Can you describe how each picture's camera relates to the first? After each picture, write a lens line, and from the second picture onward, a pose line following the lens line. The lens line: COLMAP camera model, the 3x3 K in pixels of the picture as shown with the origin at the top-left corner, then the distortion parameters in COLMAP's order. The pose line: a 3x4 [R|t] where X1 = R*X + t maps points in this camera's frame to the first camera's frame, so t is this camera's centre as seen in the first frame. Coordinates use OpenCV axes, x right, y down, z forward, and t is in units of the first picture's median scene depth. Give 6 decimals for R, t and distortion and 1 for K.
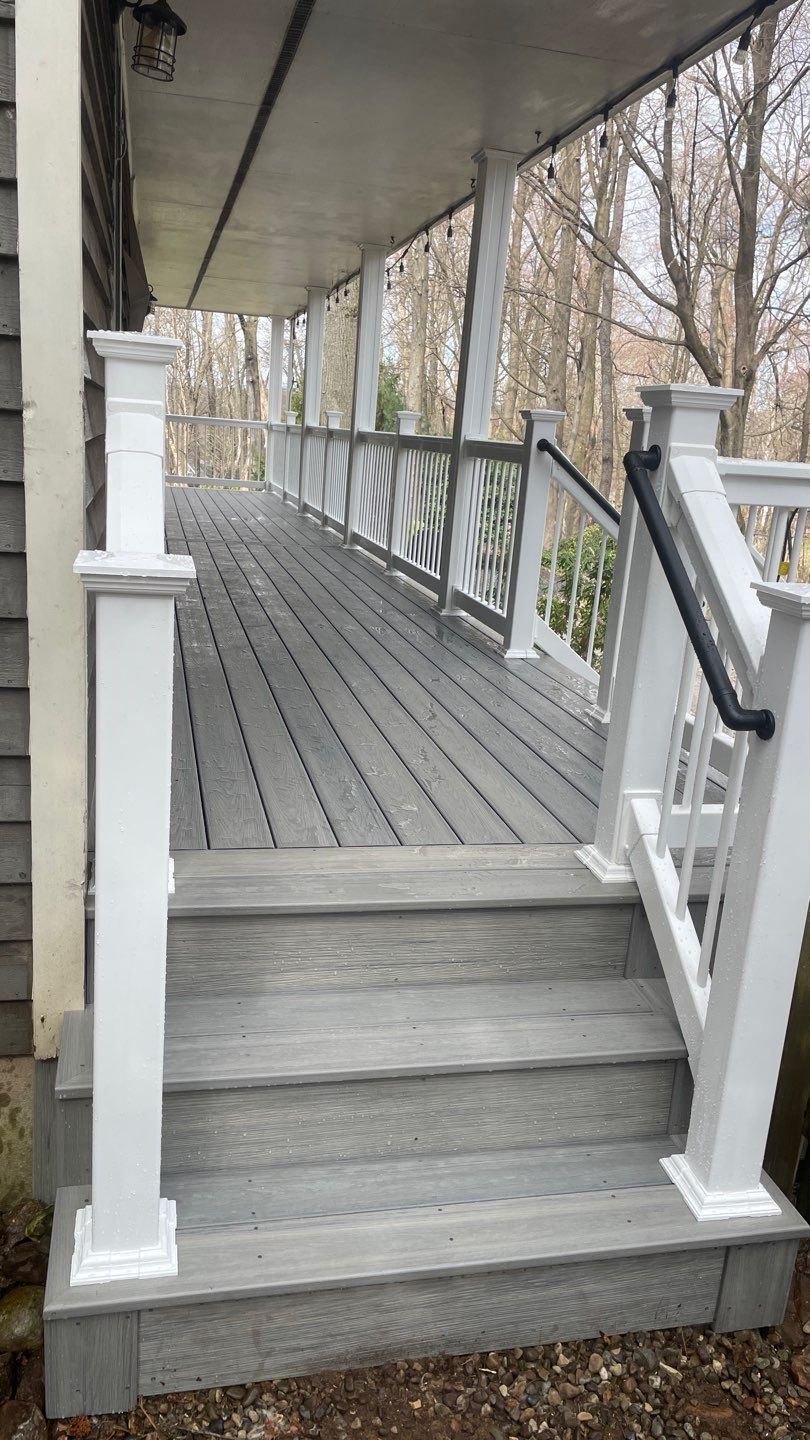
lens RADIAL K [[1083.1, 0, 402.0], [0, 1083.1, 725.3], [0, 0, 1]] dist [0.089841, -0.108399]
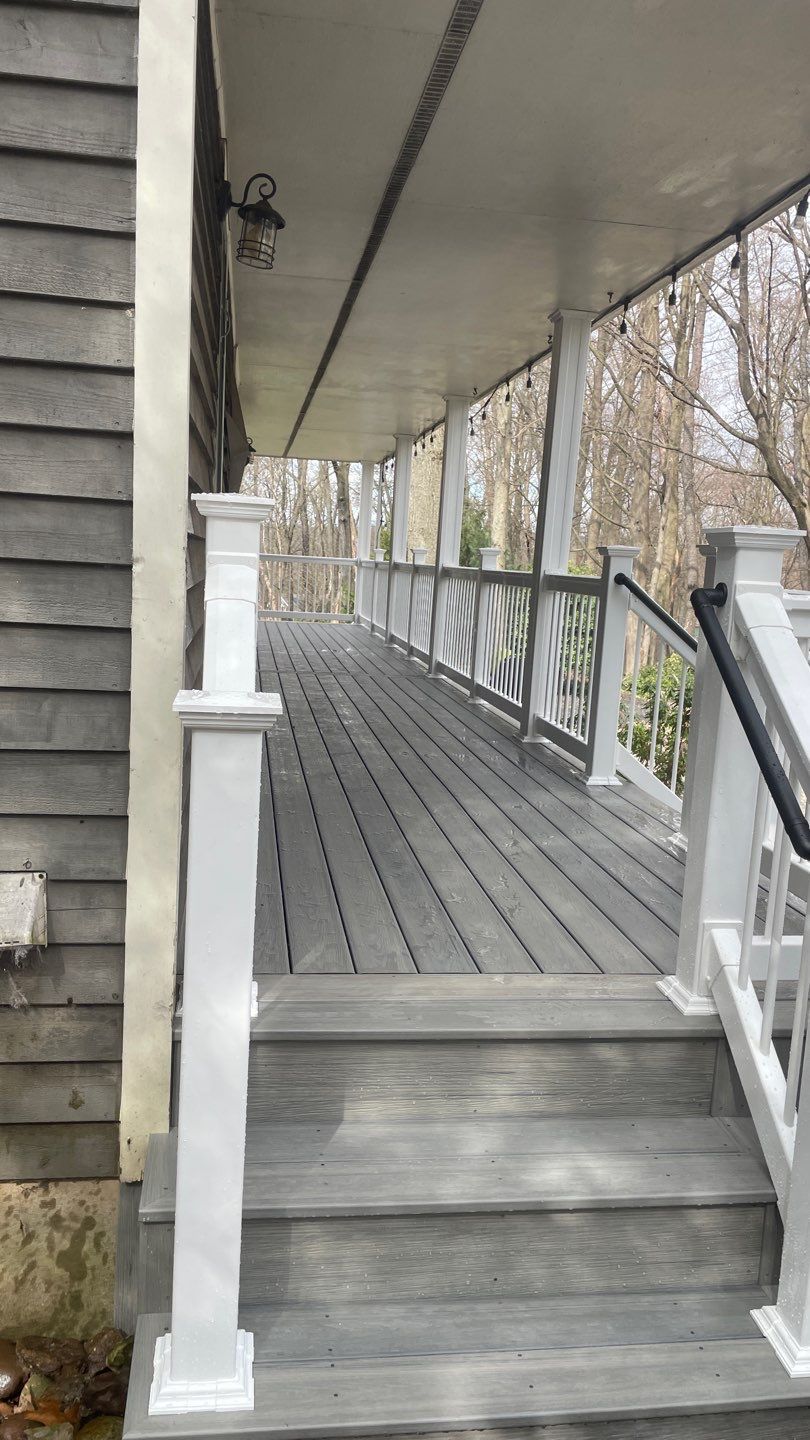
lens RADIAL K [[1083.1, 0, 394.9], [0, 1083.1, 721.8], [0, 0, 1]] dist [0.089841, -0.108399]
pose [[0.996262, -0.005923, -0.086183, 0.007919], [-0.004344, 0.992949, -0.118461, -0.000471], [0.086277, 0.118392, 0.989212, -0.029549]]
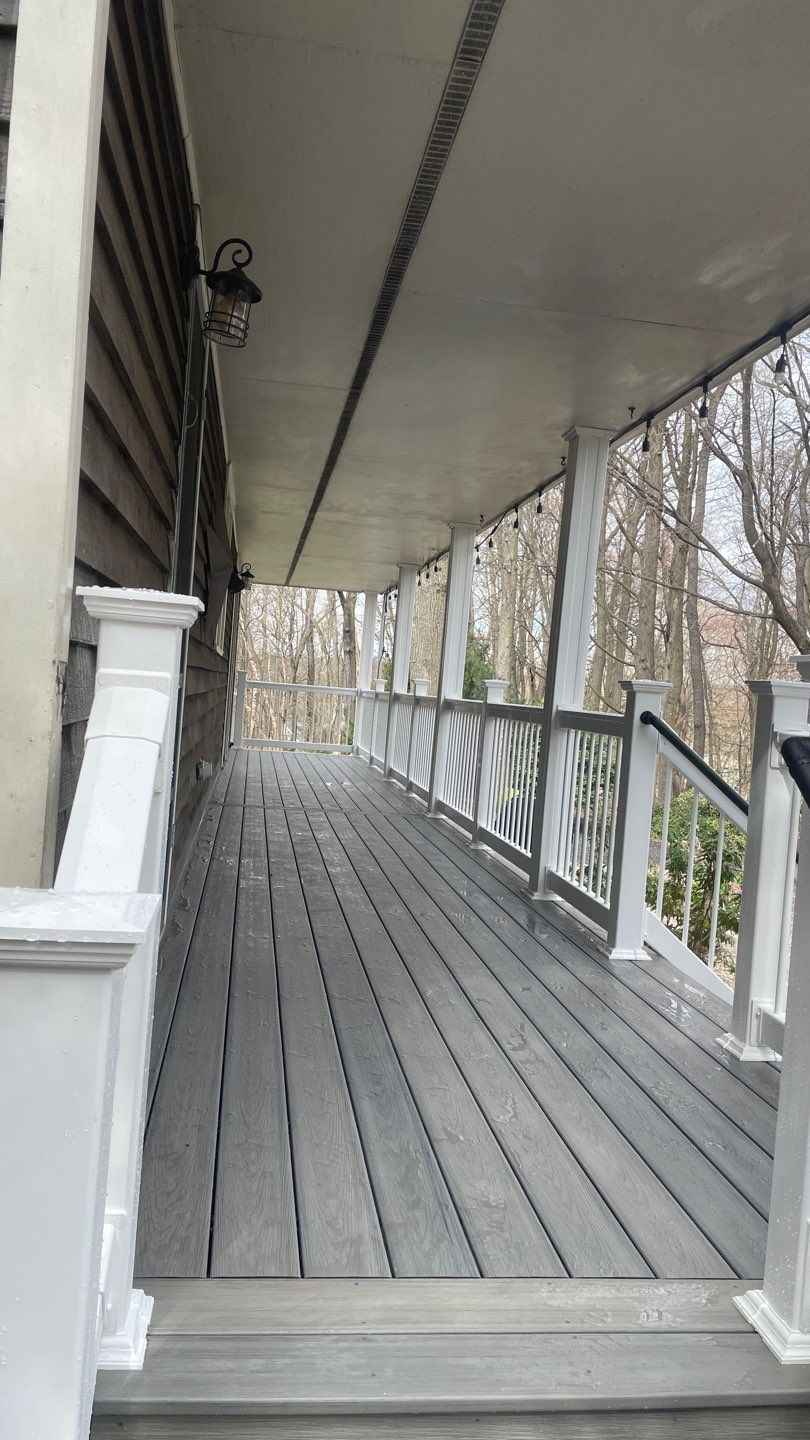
lens RADIAL K [[1083.1, 0, 404.7], [0, 1083.1, 714.7], [0, 0, 1]] dist [0.089841, -0.108399]
pose [[0.996781, 0.006253, -0.079930, 0.004016], [-0.025570, 0.969684, -0.243020, -0.058687], [0.075988, 0.244282, 0.966722, 0.192050]]
